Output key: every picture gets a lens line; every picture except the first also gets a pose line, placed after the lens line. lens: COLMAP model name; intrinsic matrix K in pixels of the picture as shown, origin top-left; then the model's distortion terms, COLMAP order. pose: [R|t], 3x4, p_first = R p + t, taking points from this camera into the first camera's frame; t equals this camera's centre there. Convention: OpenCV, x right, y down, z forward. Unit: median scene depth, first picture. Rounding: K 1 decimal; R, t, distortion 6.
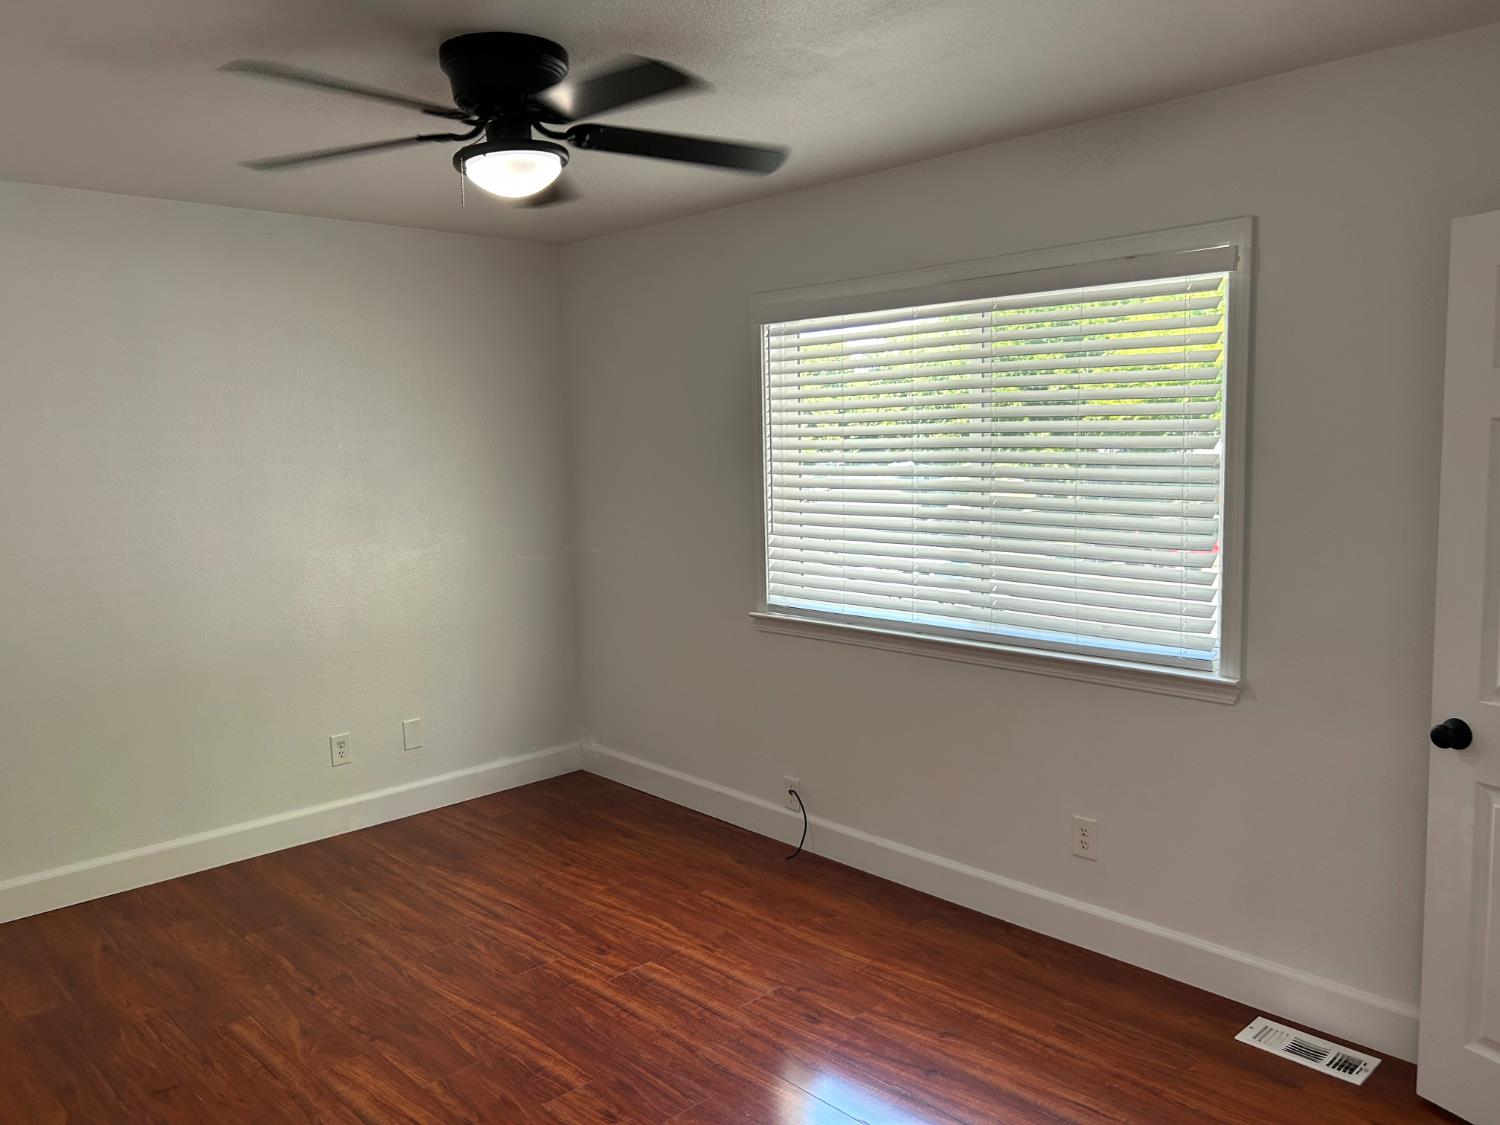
lens RADIAL K [[1140.3, 0, 746.3], [0, 1140.3, 566.5], [0, 0, 1]] dist [0.048889, -0.053087]
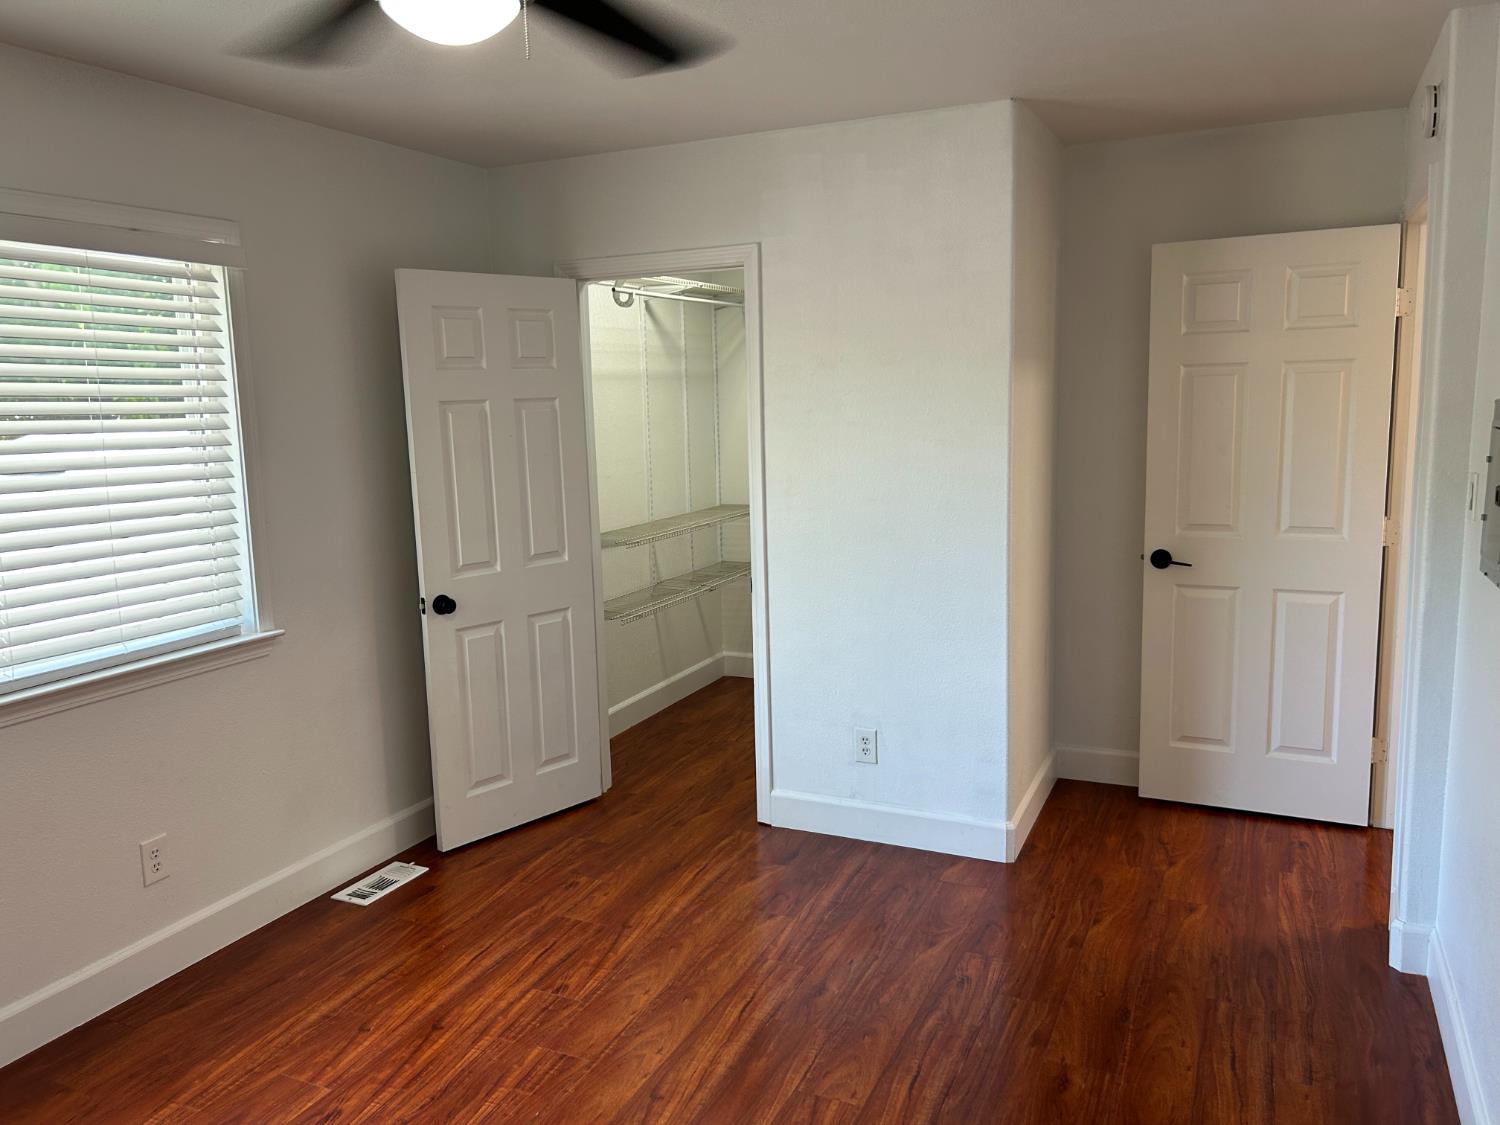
lens RADIAL K [[1140.3, 0, 746.3], [0, 1140.3, 566.5], [0, 0, 1]] dist [0.048889, -0.053087]
pose [[-0.371238, -0.115358, 0.921344, -0.785332], [0.136477, 0.974697, 0.177029, -0.100613], [-0.918453, 0.191463, -0.346101, 0.947487]]
